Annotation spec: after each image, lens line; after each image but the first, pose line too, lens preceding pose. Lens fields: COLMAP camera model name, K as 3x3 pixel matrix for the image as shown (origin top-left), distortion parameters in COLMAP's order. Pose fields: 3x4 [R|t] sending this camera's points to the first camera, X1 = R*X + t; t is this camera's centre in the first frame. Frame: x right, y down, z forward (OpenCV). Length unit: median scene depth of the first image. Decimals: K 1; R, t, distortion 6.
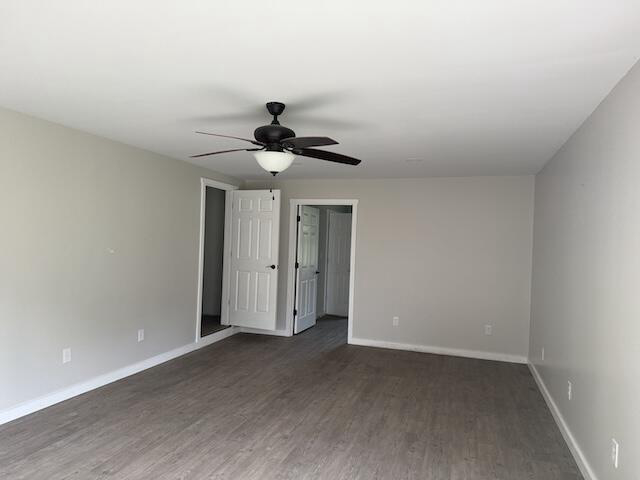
lens RADIAL K [[442.3, 0, 320.0], [0, 442.3, 240.0], [0, 0, 1]] dist [-0.007559, -0.005098]
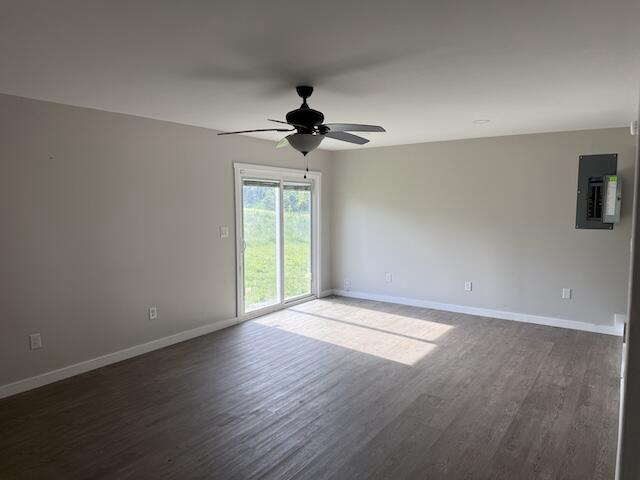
lens RADIAL K [[442.3, 0, 320.0], [0, 442.3, 240.0], [0, 0, 1]] dist [-0.007559, -0.005098]
pose [[-0.957817, -0.057876, 0.281491, -0.439053], [-0.032608, 0.995072, 0.093639, -0.038564], [-0.285524, 0.080510, -0.954984, 1.955296]]
